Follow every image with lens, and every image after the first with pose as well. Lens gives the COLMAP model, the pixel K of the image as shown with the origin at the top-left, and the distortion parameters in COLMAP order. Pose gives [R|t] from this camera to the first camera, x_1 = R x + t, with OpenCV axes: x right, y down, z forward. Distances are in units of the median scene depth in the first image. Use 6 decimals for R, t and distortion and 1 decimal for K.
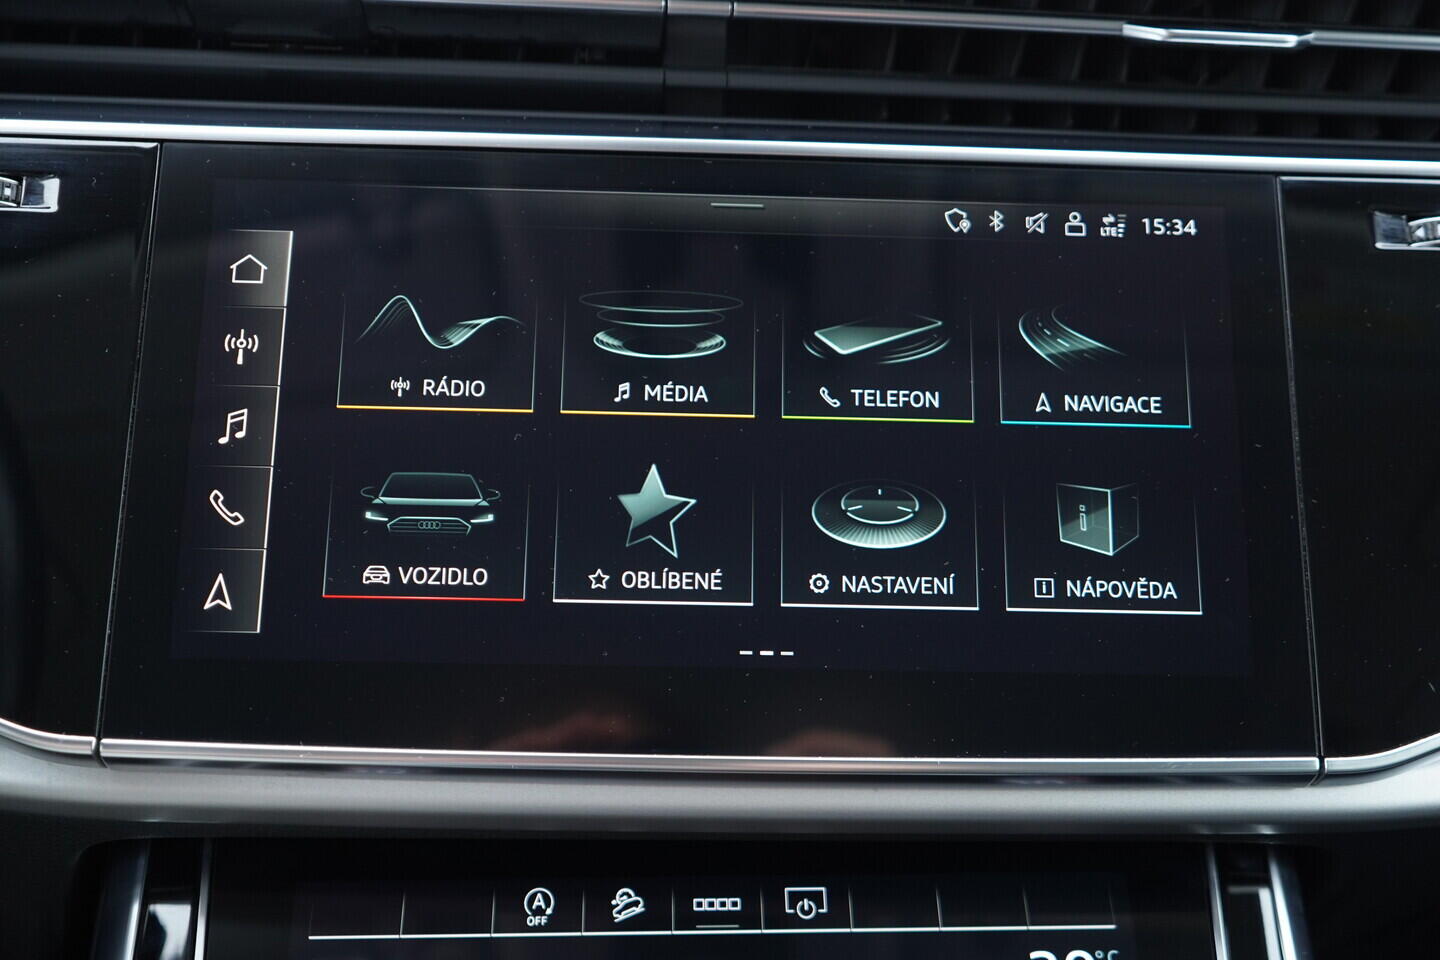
lens RADIAL K [[1489.7, 0, 725.8], [0, 1489.7, 479.2], [0, 0, 1]] dist [0.003959, 0.000000]
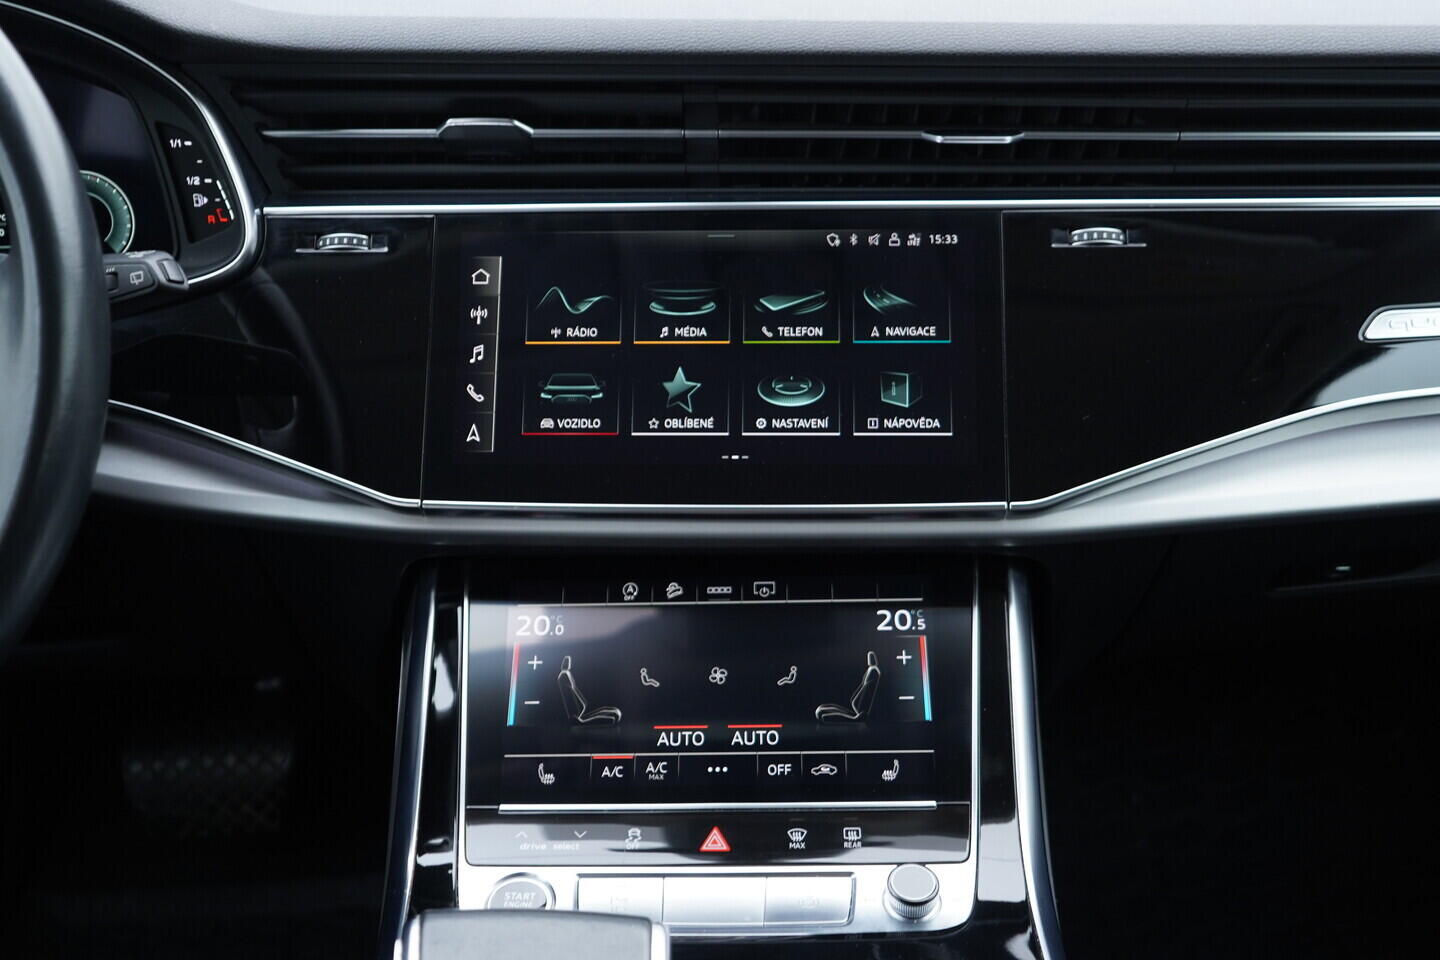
lens RADIAL K [[1489.7, 0, 723.7], [0, 1489.7, 473.9], [0, 0, 1]] dist [0.003959, 0.000000]
pose [[0.995638, -0.019473, -0.091241, 0.184675], [0.021829, 0.999452, 0.024888, 0.082248], [0.090706, -0.026771, 0.995518, -0.973537]]
